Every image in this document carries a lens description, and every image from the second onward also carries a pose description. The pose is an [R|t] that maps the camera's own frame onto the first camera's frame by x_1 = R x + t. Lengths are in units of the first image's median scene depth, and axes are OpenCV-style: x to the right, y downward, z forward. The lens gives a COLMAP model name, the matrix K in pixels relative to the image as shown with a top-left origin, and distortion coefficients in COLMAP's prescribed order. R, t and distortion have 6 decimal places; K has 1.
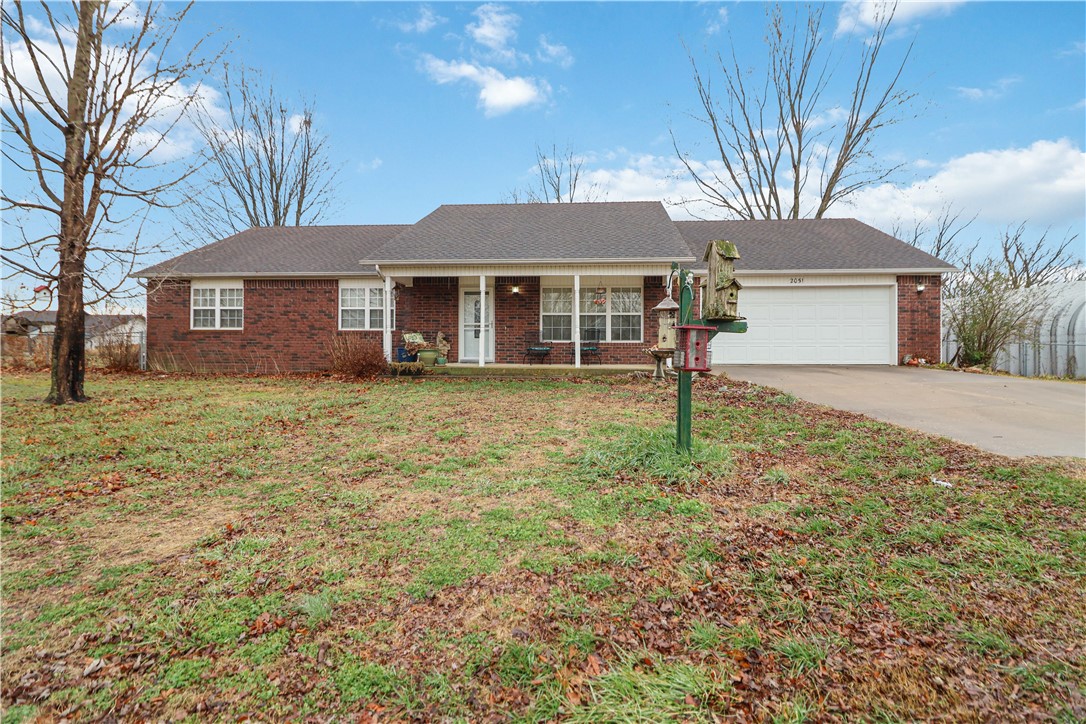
lens RADIAL K [[523.9, 0, 537.8], [0, 523.9, 357.2], [0, 0, 1]] dist [-0.003229, -0.000364]
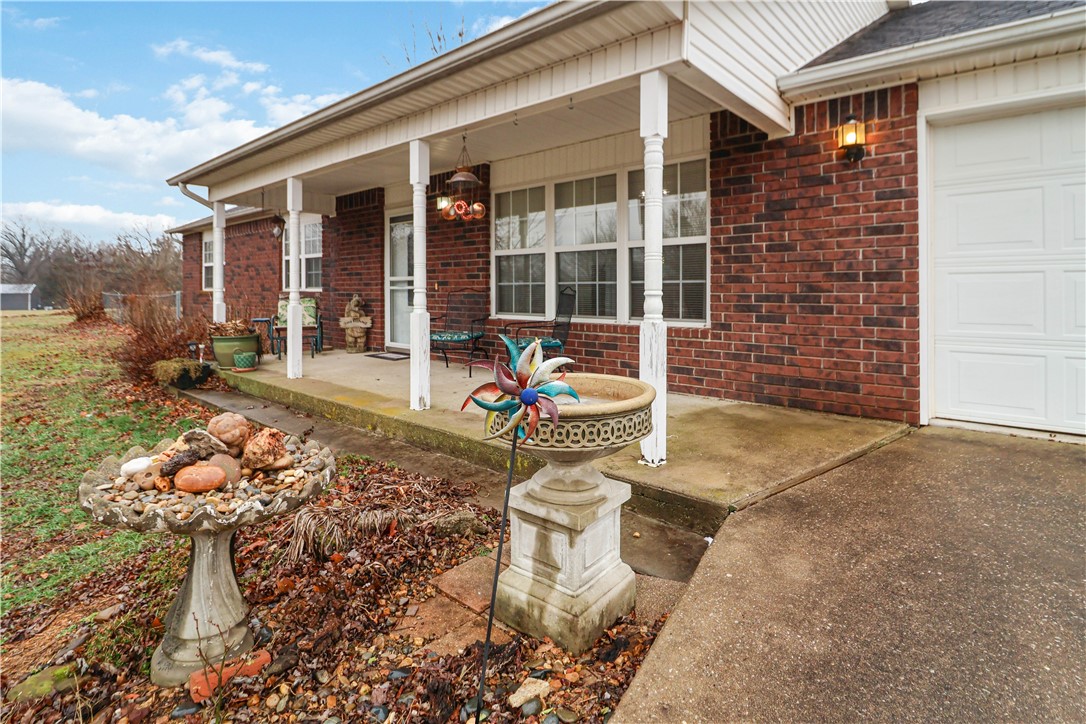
lens RADIAL K [[523.9, 0, 537.8], [0, 523.9, 357.2], [0, 0, 1]] dist [-0.003229, -0.000364]
pose [[0.818641, 0.066421, -0.570451, 0.291932], [-0.002298, 0.993660, 0.112400, -0.044691], [0.574300, -0.090704, 0.813604, 0.643341]]
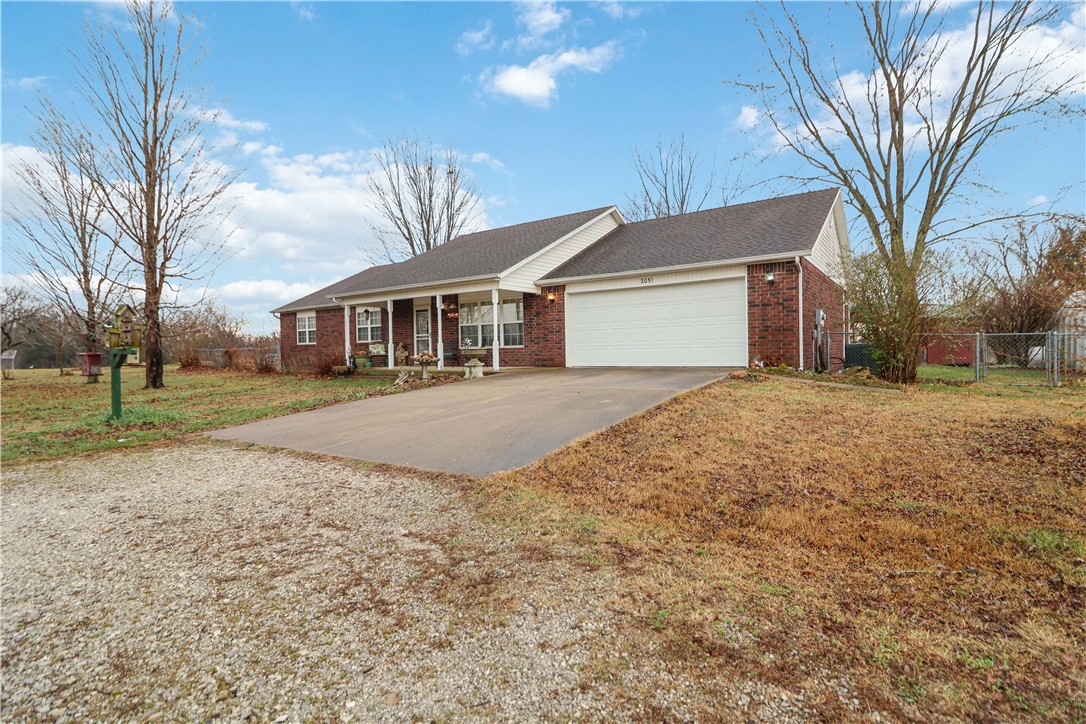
lens RADIAL K [[523.9, 0, 537.8], [0, 523.9, 357.2], [0, 0, 1]] dist [-0.003229, -0.000364]
pose [[0.855787, -0.012032, -0.517188, 0.768616], [0.012374, 0.999920, -0.002787, -0.003860], [0.517180, -0.004015, 0.855867, 0.063571]]
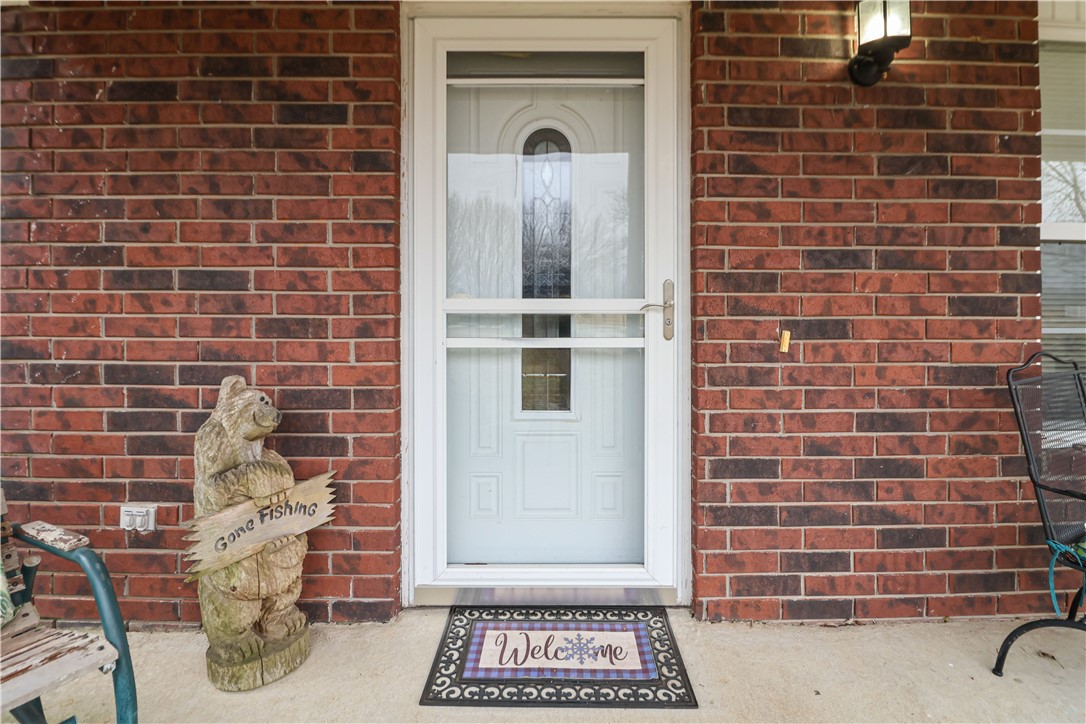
lens RADIAL K [[523.9, 0, 537.8], [0, 523.9, 357.2], [0, 0, 1]] dist [-0.003229, -0.000364]
pose [[0.993602, -0.005443, 0.112808, -0.132432], [0.005266, 0.999984, 0.001869, -0.051334], [-0.112816, -0.001263, 0.993615, 0.869078]]
